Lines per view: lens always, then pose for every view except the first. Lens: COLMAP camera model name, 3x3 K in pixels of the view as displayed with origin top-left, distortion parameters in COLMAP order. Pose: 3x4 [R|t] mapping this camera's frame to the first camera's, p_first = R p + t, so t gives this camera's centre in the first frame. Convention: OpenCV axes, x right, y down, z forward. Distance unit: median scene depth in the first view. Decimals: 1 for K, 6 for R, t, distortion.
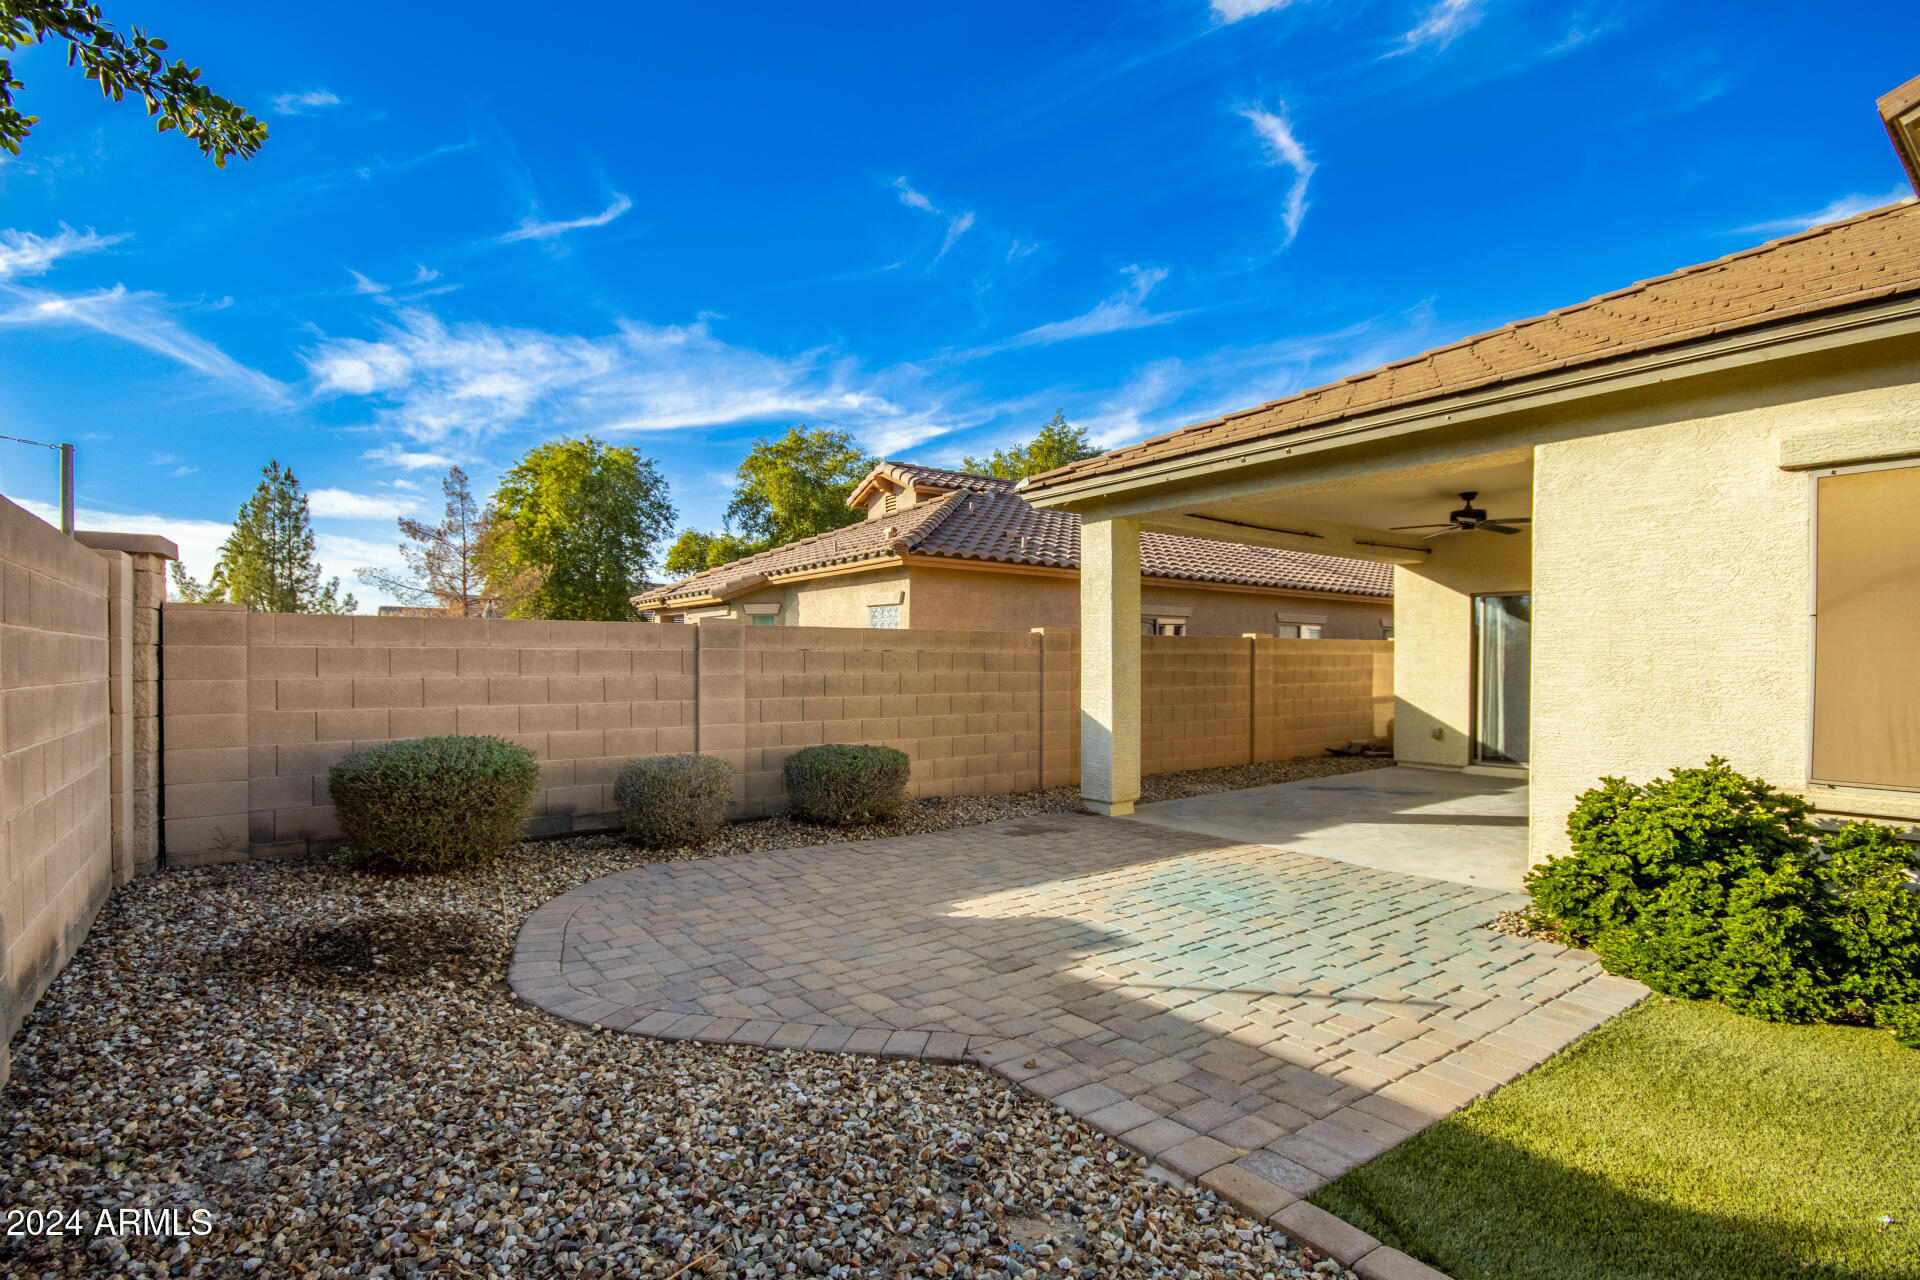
lens RADIAL K [[906.4, 0, 936.2], [0, 906.4, 662.6], [0, 0, 1]] dist [0.002667, -0.000536]
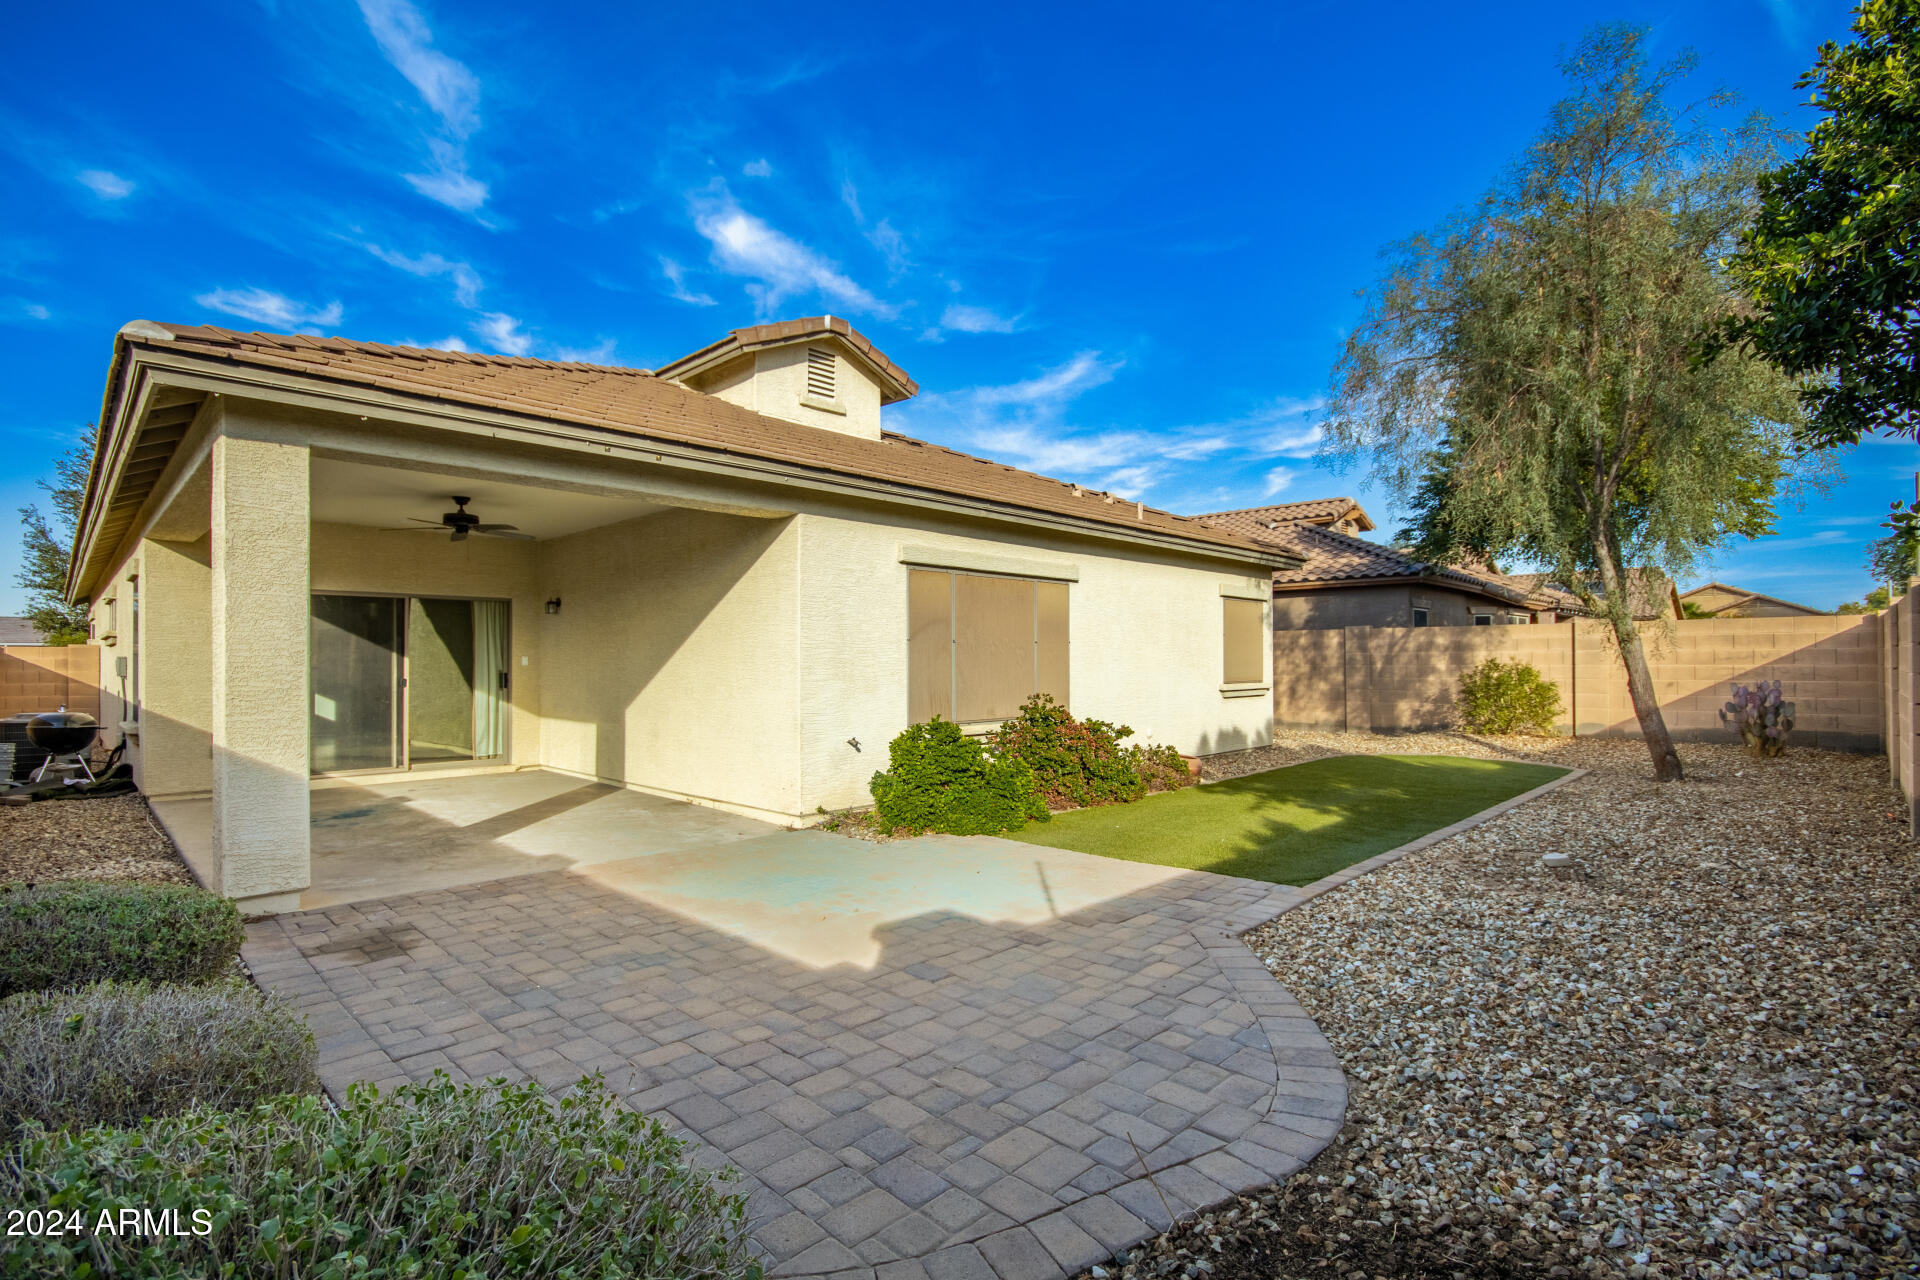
lens RADIAL K [[906.4, 0, 957.5], [0, 906.4, 654.2], [0, 0, 1]] dist [0.002667, -0.000536]
pose [[-0.164742, 0.006274, 0.986317, -0.619786], [0.003027, 0.999978, -0.005855, -0.006551], [-0.986332, 0.002021, -0.164758, 0.779500]]
